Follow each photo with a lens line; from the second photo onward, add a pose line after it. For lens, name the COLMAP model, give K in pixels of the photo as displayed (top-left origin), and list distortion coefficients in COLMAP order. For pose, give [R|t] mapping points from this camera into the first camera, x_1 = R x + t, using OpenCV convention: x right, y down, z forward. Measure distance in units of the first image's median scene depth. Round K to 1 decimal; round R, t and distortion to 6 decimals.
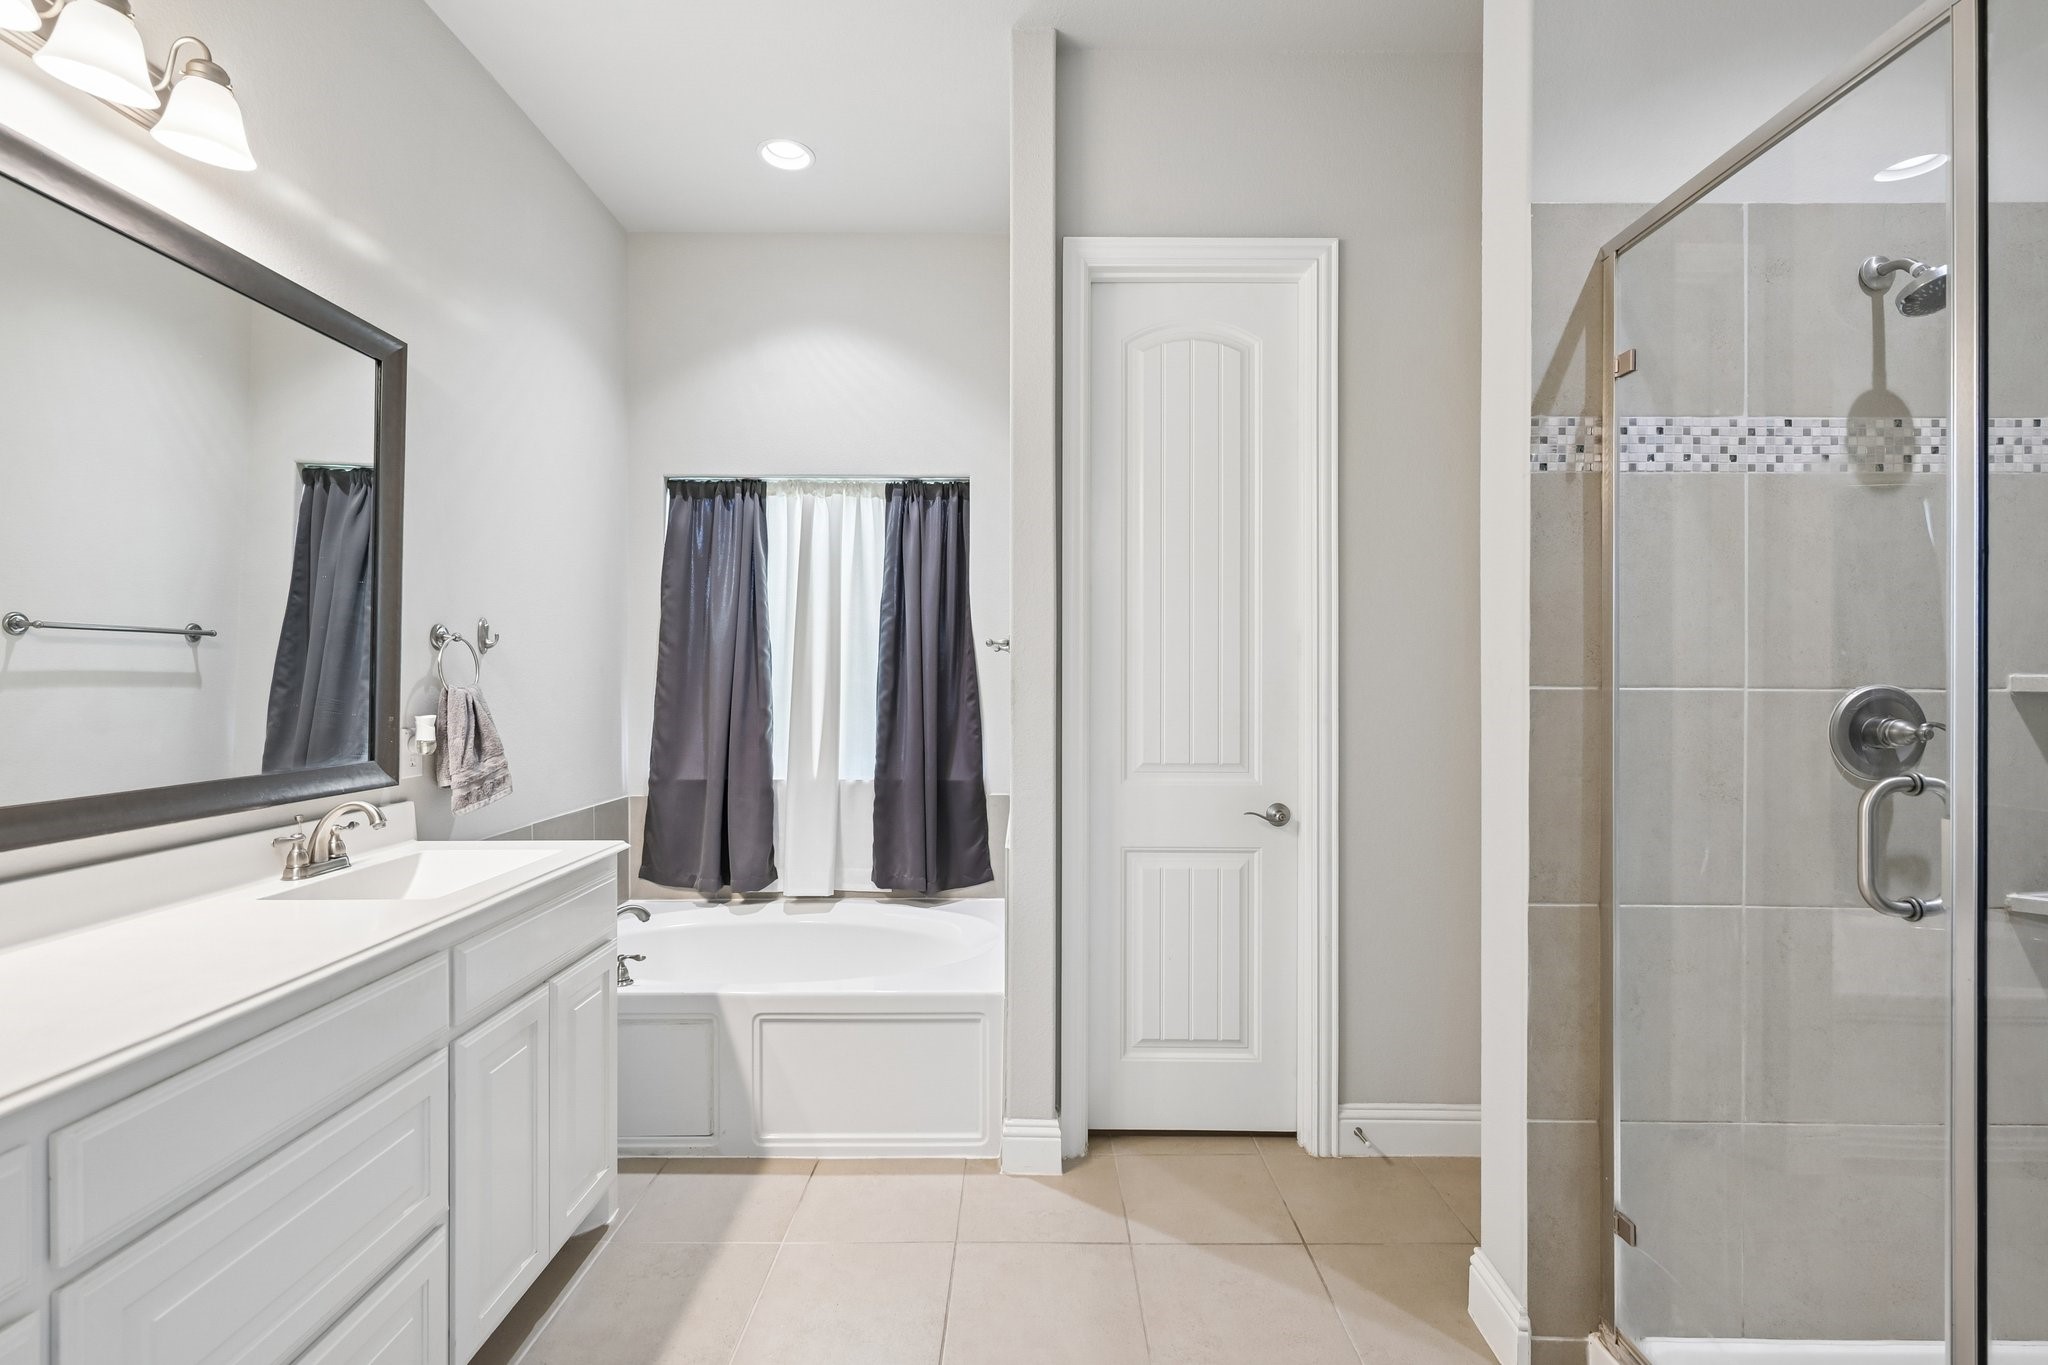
lens RADIAL K [[954.5, 0, 1014.5], [0, 954.5, 682.3], [0, 0, 1]] dist [-0.000373, 0.000878]
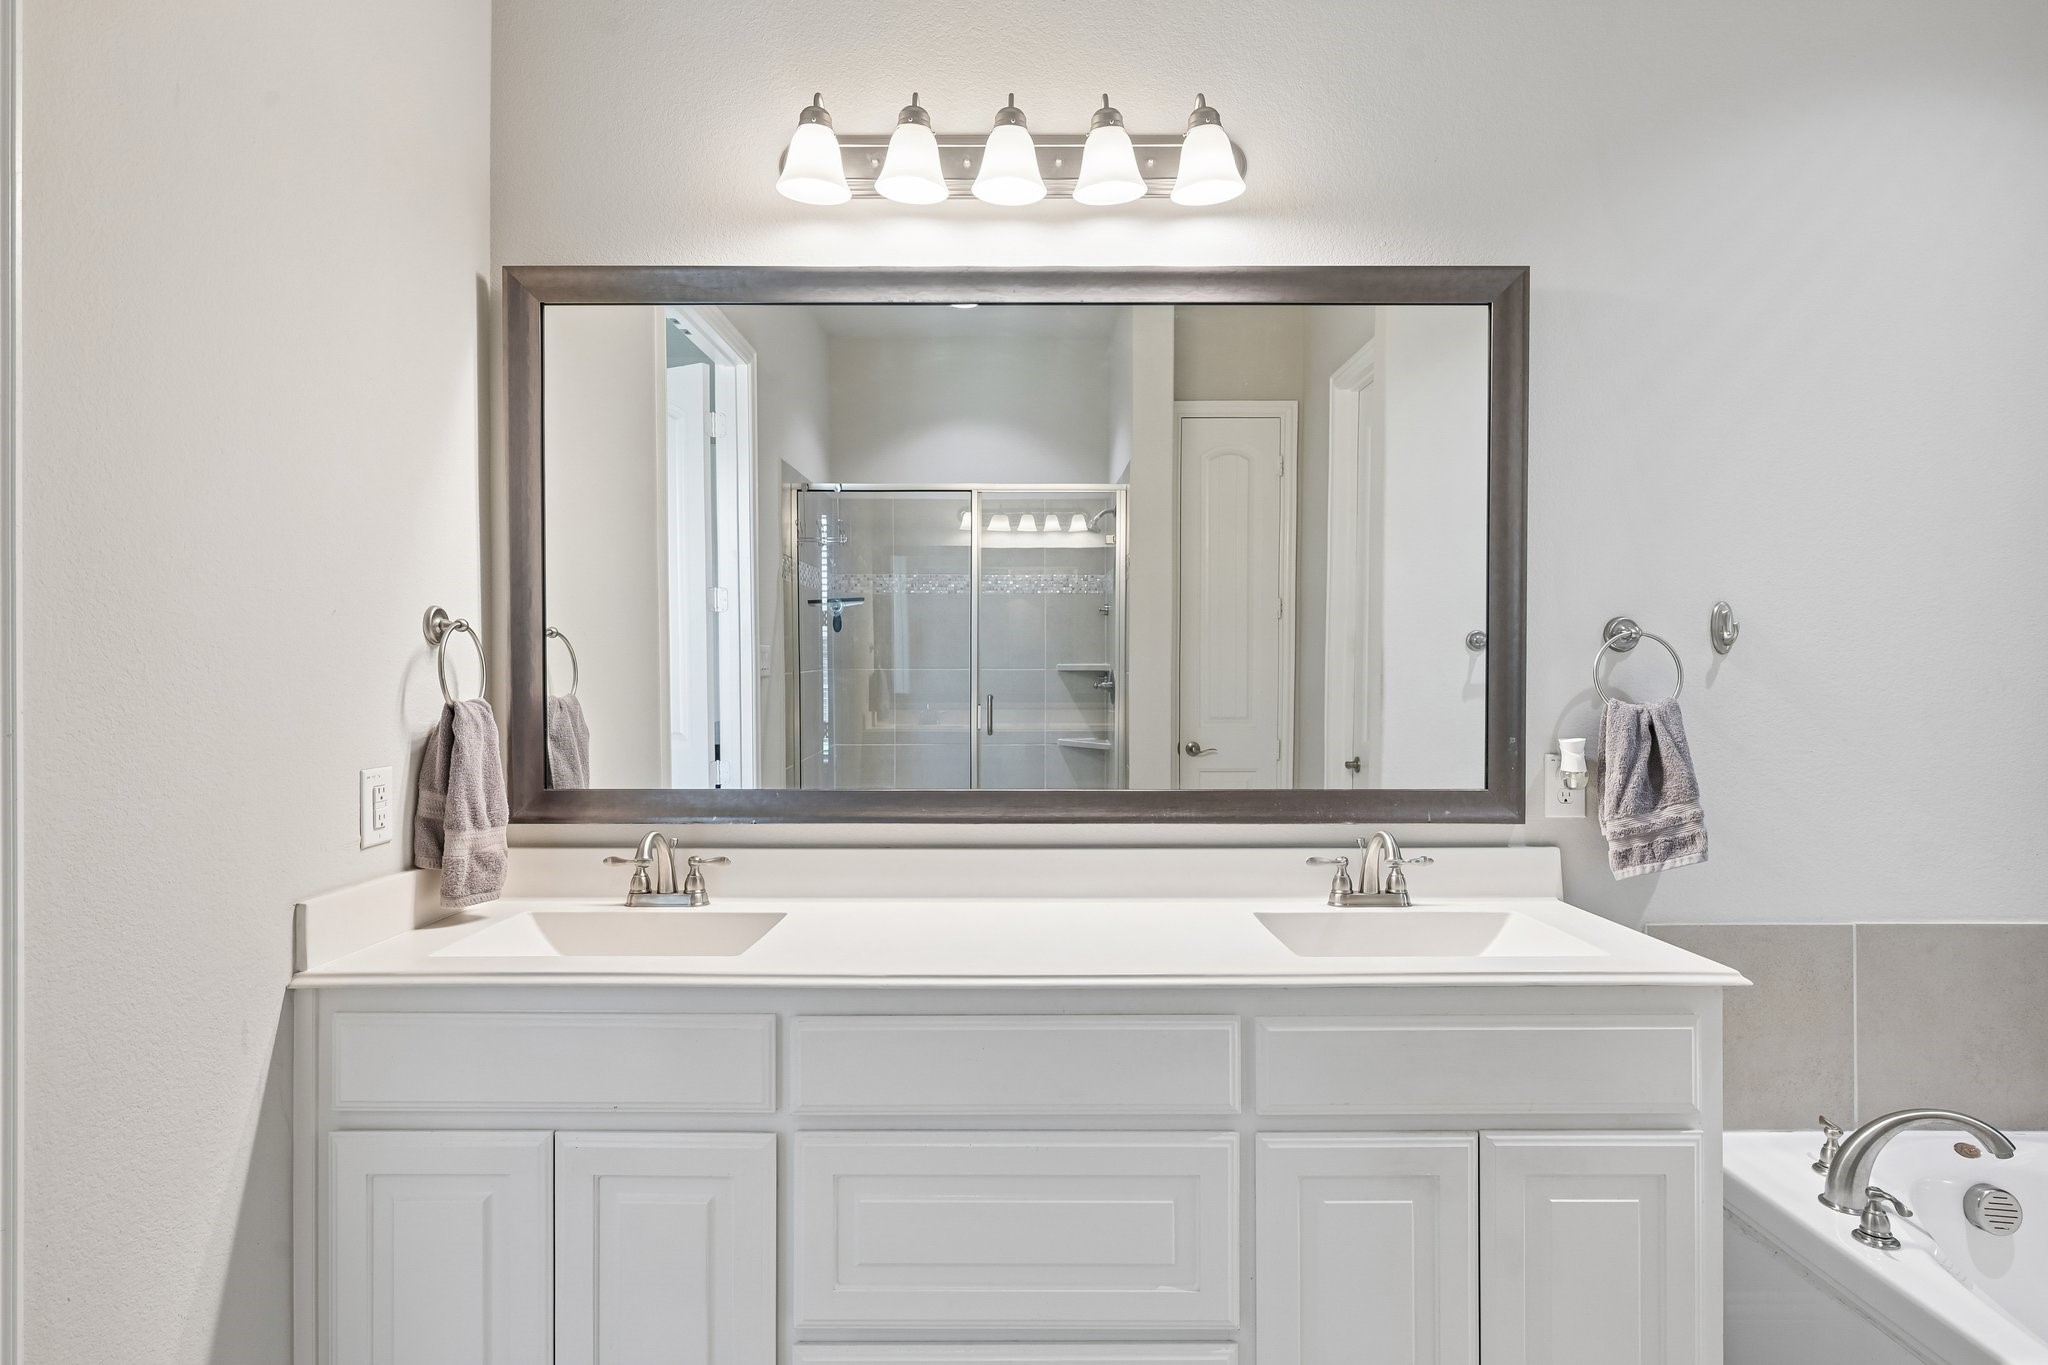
lens RADIAL K [[1038.8, 0, 1015.8], [0, 1038.8, 692.5], [0, 0, 1]] dist [0.006600, 0.000181]
pose [[-0.010420, 0.000330, -0.999946, 0.215811], [0.002297, 0.999997, 0.000306, -0.003469], [0.999943, -0.002293, -0.010421, 0.548425]]
